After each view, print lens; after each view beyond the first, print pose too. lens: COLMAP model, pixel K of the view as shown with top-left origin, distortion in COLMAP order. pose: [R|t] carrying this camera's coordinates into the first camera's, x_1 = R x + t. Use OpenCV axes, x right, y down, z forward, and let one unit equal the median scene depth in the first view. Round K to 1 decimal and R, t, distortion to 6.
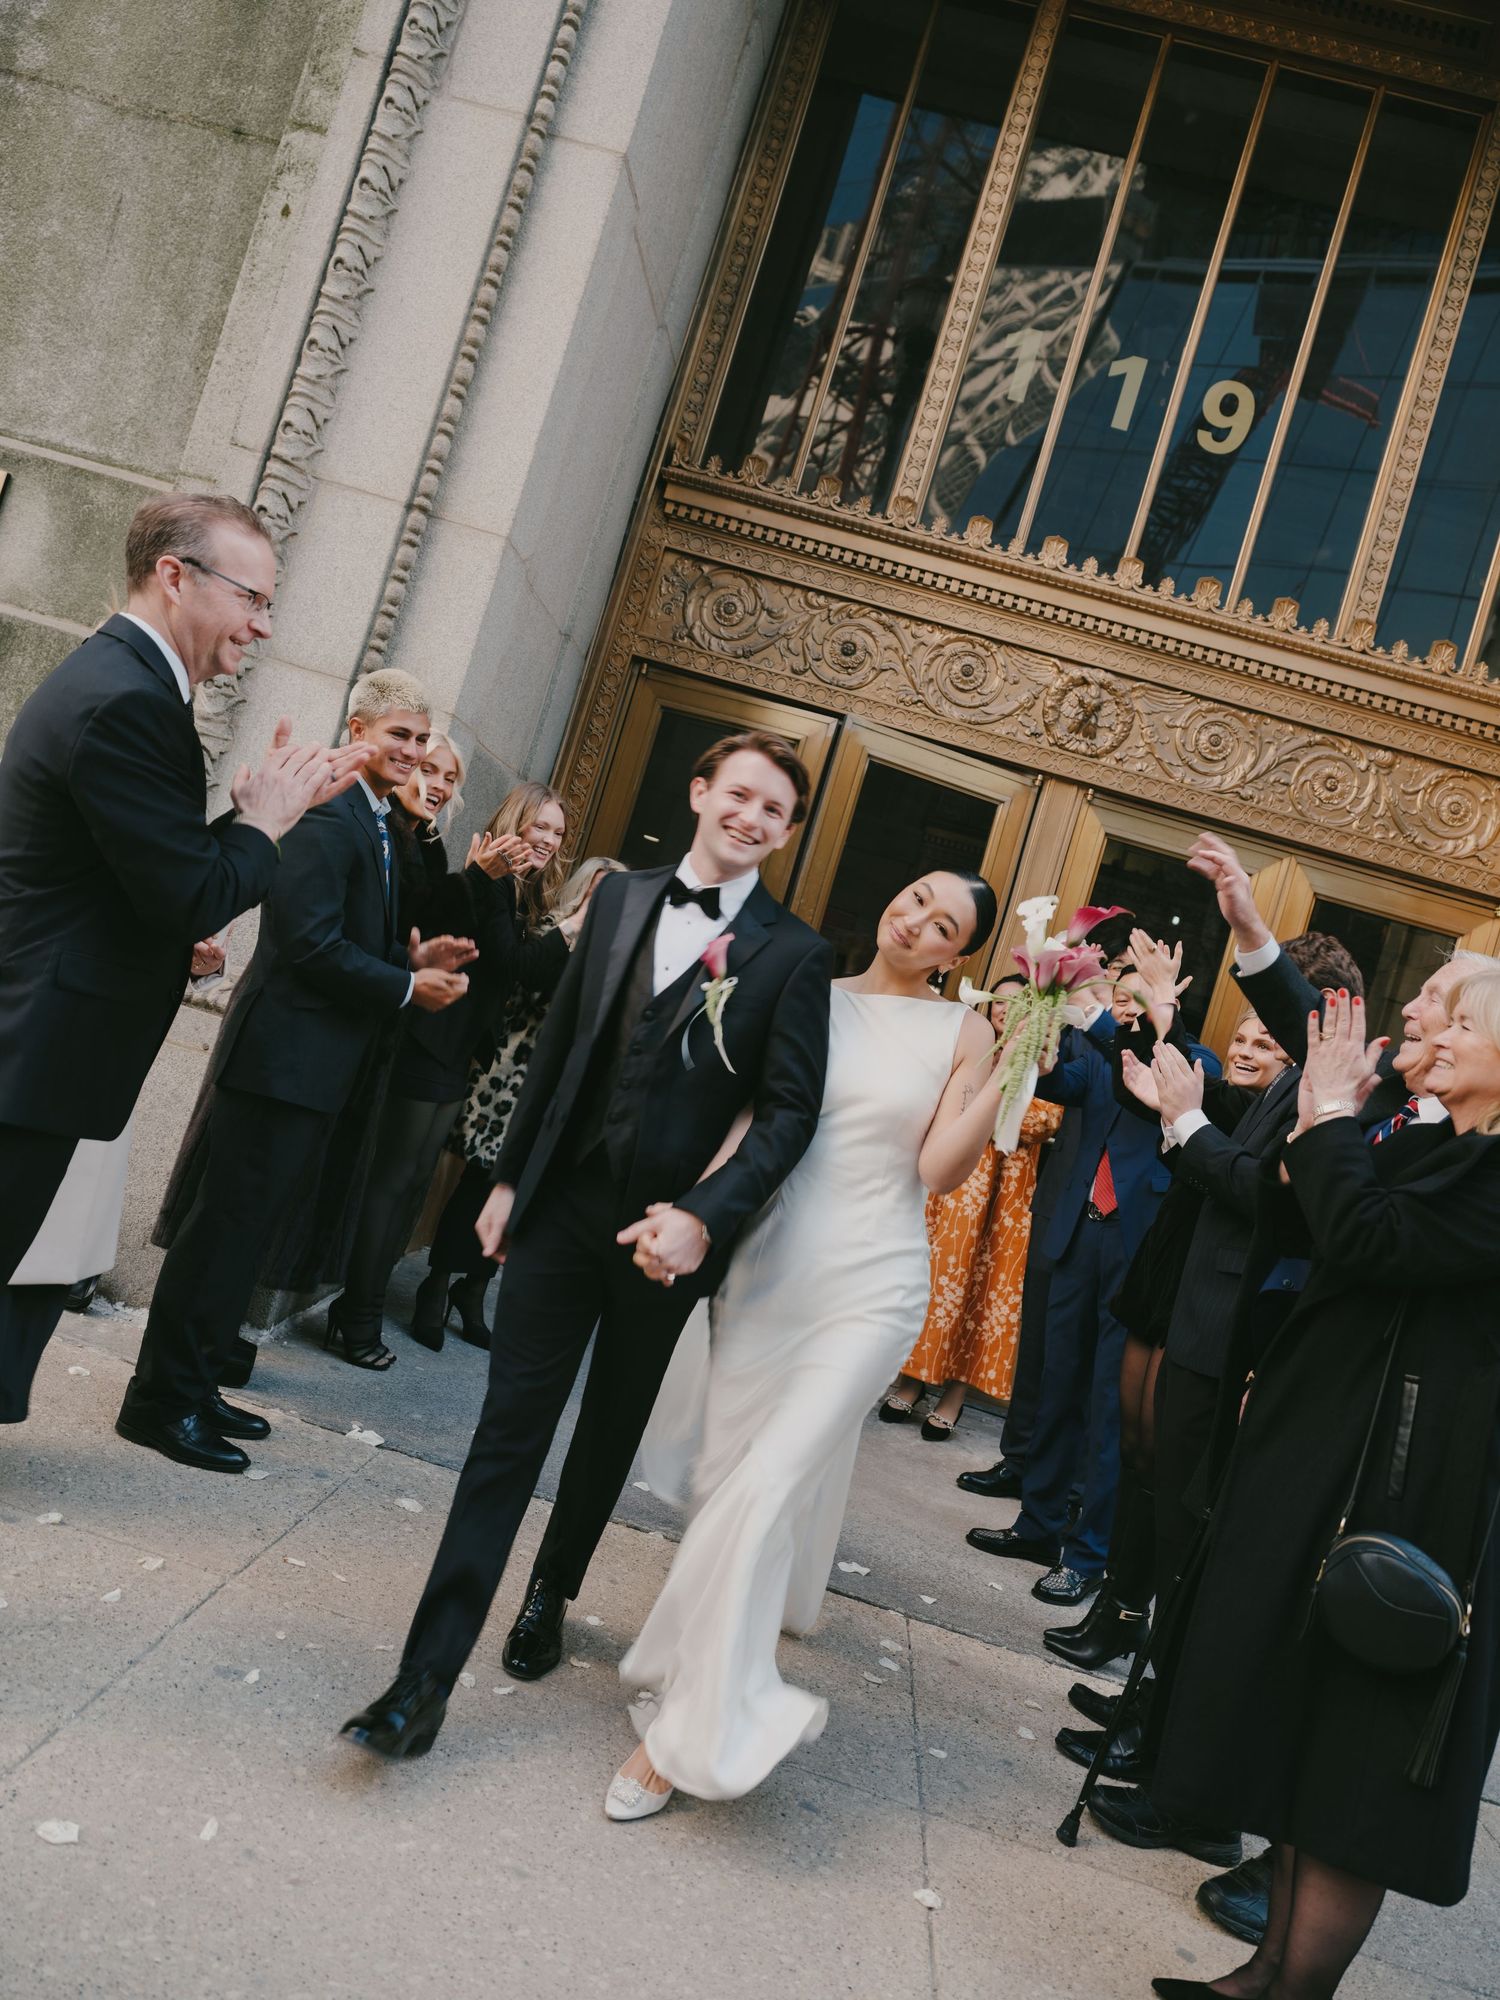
lens RADIAL K [[1480.0, 0, 774.9], [0, 1480.0, 982.1], [0, 0, 1]] dist [-0.009981, -0.005459]
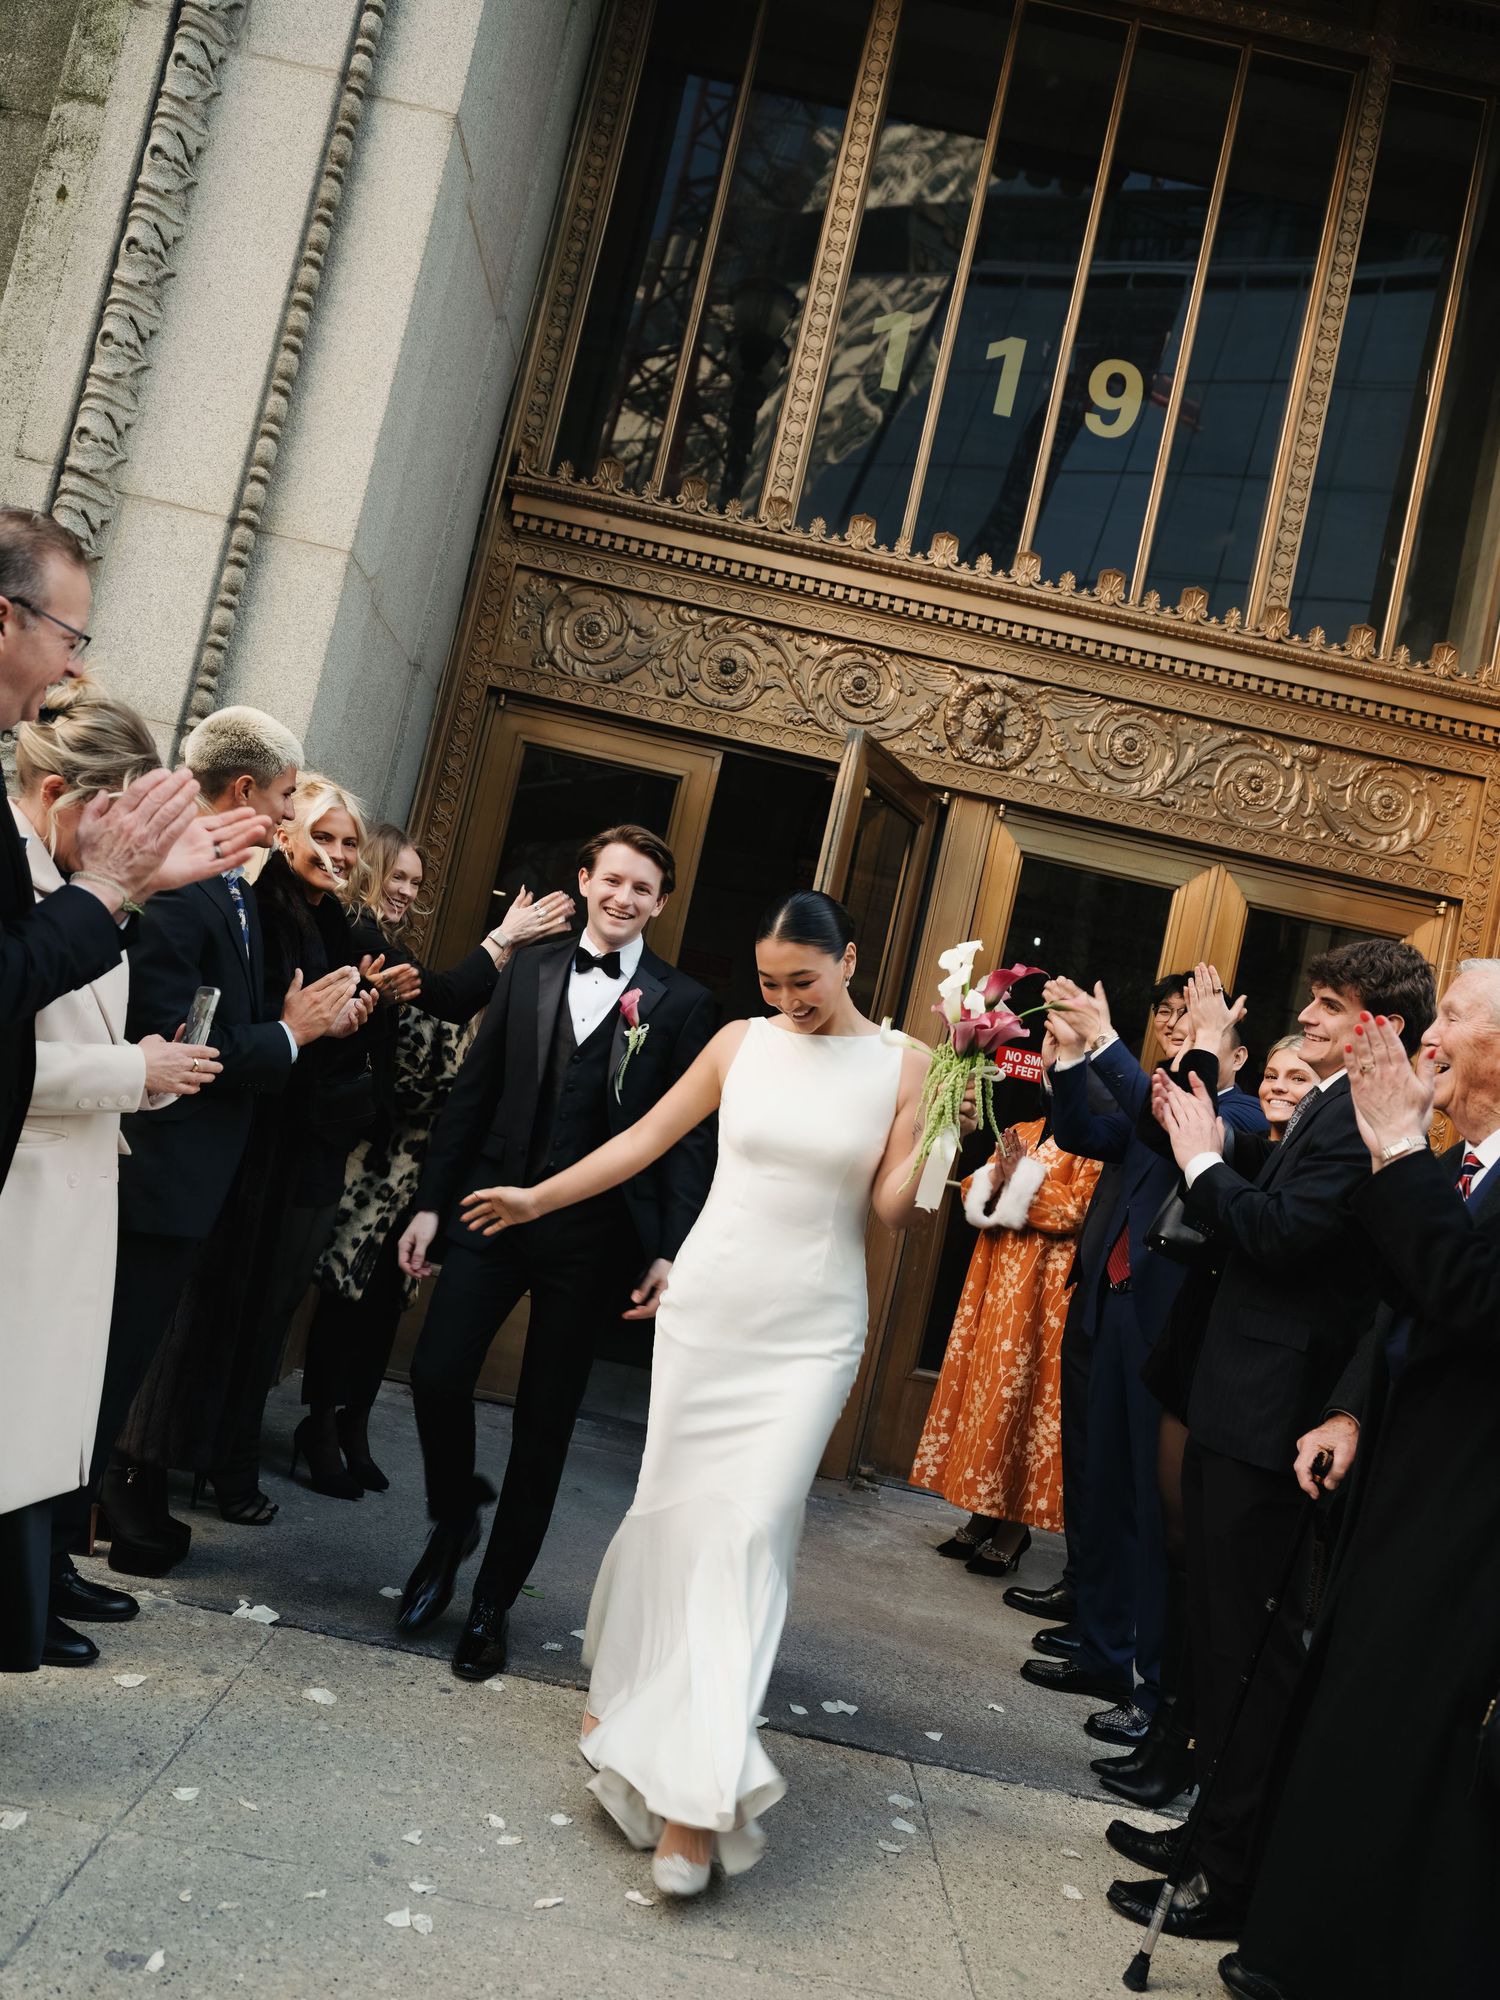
lens RADIAL K [[1526.6, 0, 738.0], [0, 1526.6, 998.1], [0, 0, 1]] dist [-0.005457, -0.004998]
pose [[0.993988, -0.068337, 0.085545, -0.038863], [0.070102, 0.997381, -0.017799, -0.005421], [-0.084105, 0.023689, 0.996175, 0.073110]]
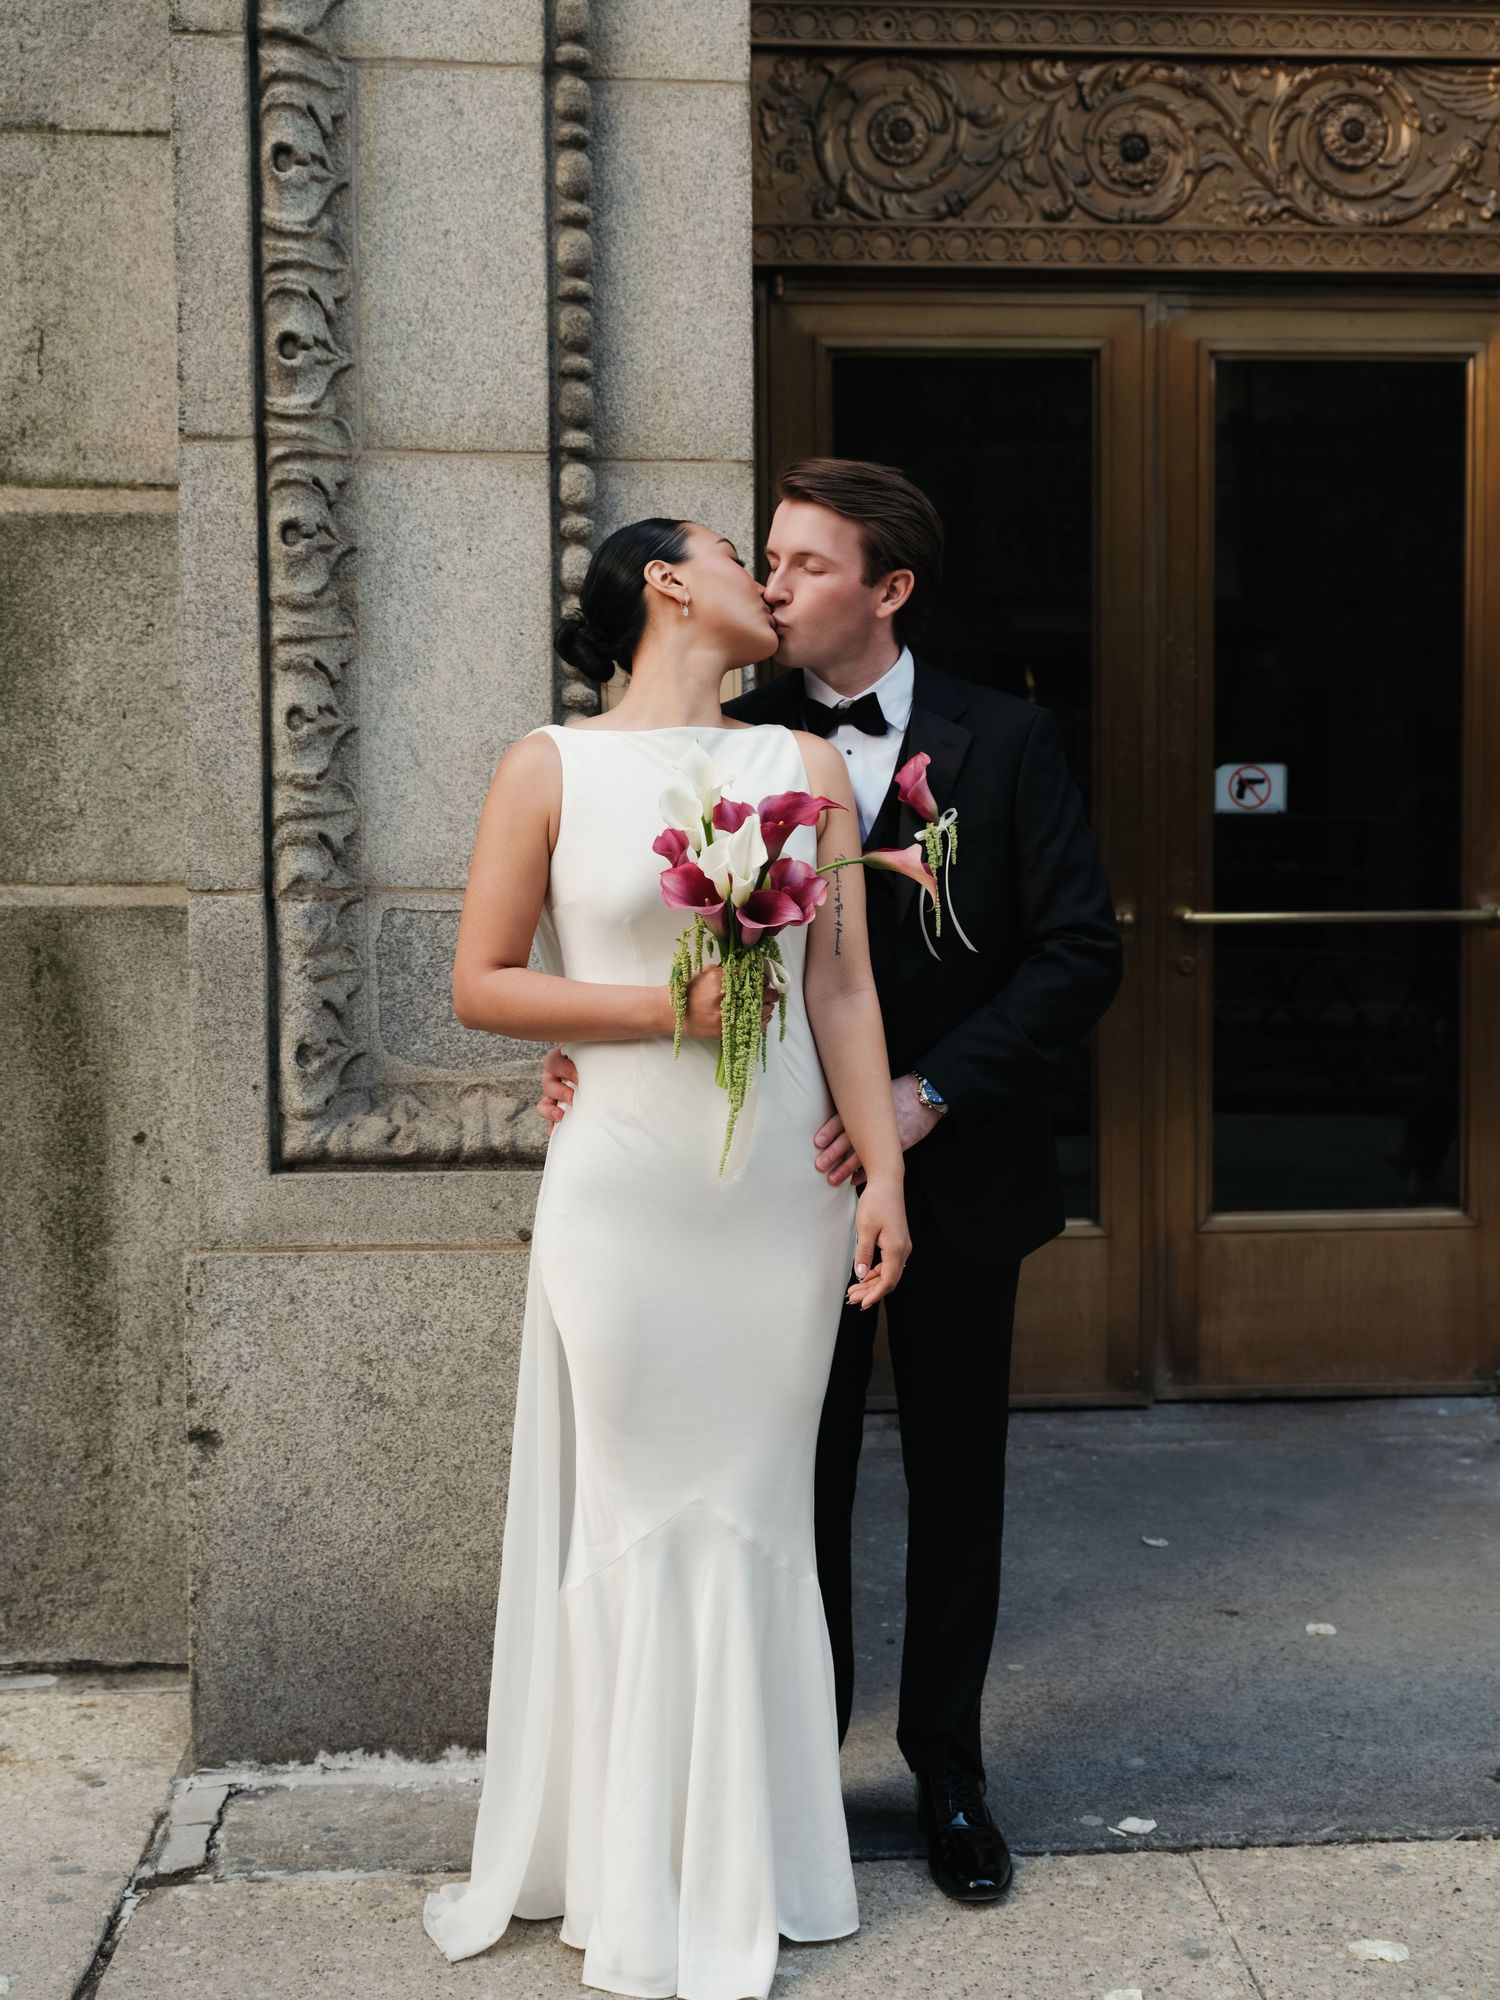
lens RADIAL K [[2351.0, 0, 641.3], [0, 2351.0, 990.7], [0, 0, 1]] dist [-0.001403, 0.000000]
pose [[0.948941, -0.297134, 0.105939, -0.308579], [0.283074, 0.950286, 0.129716, -0.097760], [-0.139215, -0.093104, 0.985876, 0.156467]]
